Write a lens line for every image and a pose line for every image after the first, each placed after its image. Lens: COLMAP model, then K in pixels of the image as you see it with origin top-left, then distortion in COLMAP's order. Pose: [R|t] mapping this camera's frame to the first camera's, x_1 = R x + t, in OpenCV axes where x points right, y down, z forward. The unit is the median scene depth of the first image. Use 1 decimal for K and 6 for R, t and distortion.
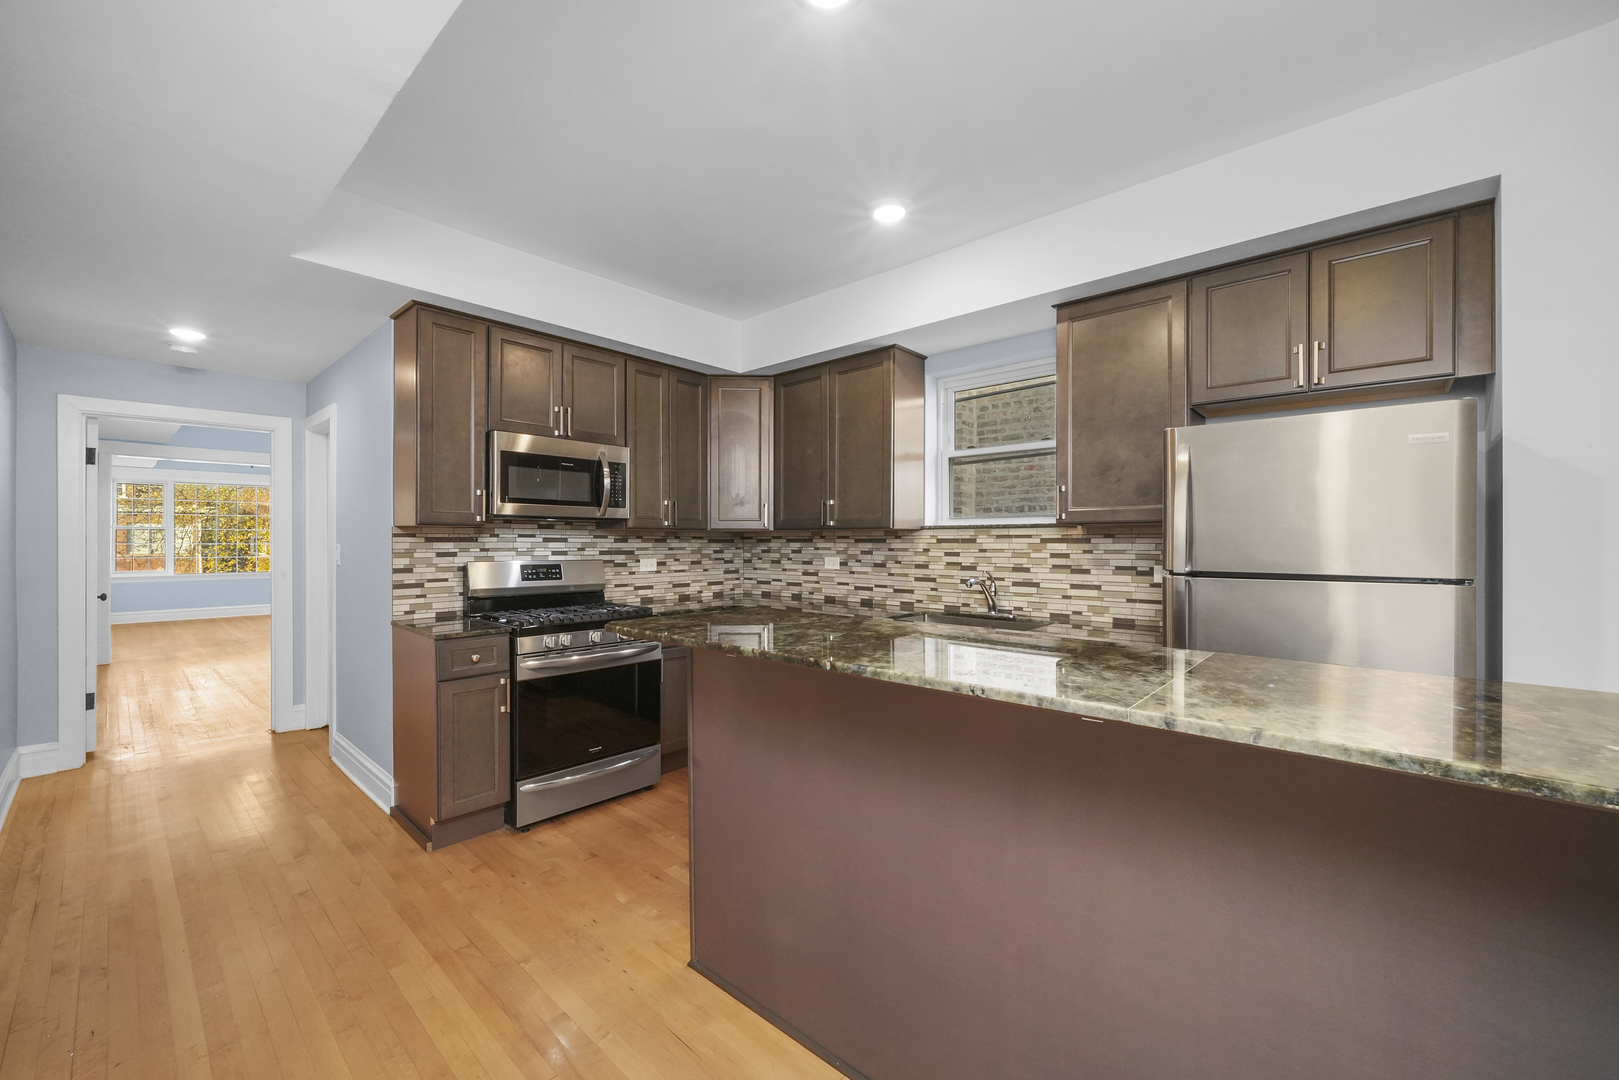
lens RADIAL K [[651.2, 0, 808.0], [0, 651.2, 538.5], [0, 0, 1]] dist [-0.000745, 0.000044]
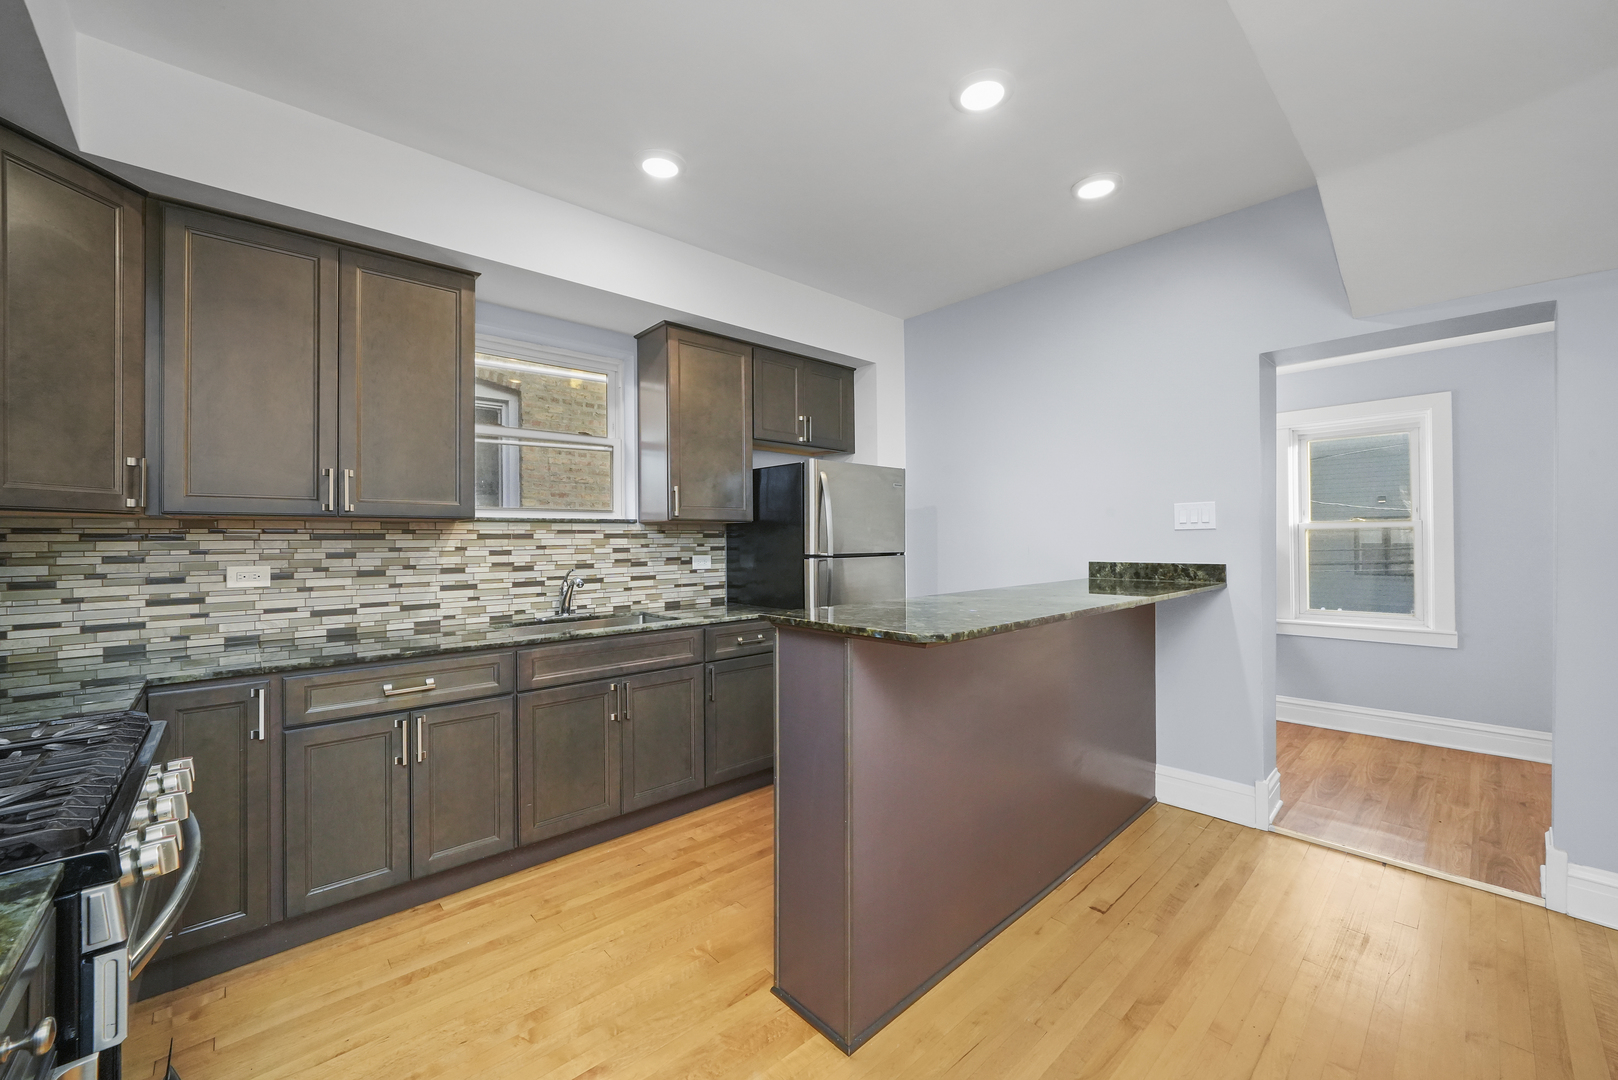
lens RADIAL K [[650.8, 0, 807.5], [0, 650.8, 538.5], [0, 0, 1]] dist [-0.000745, 0.000044]
pose [[0.085560, -0.001271, 0.996332, -0.542040], [0.003735, 0.999993, 0.000955, 0.006489], [-0.996326, 0.003639, 0.085564, 0.526192]]
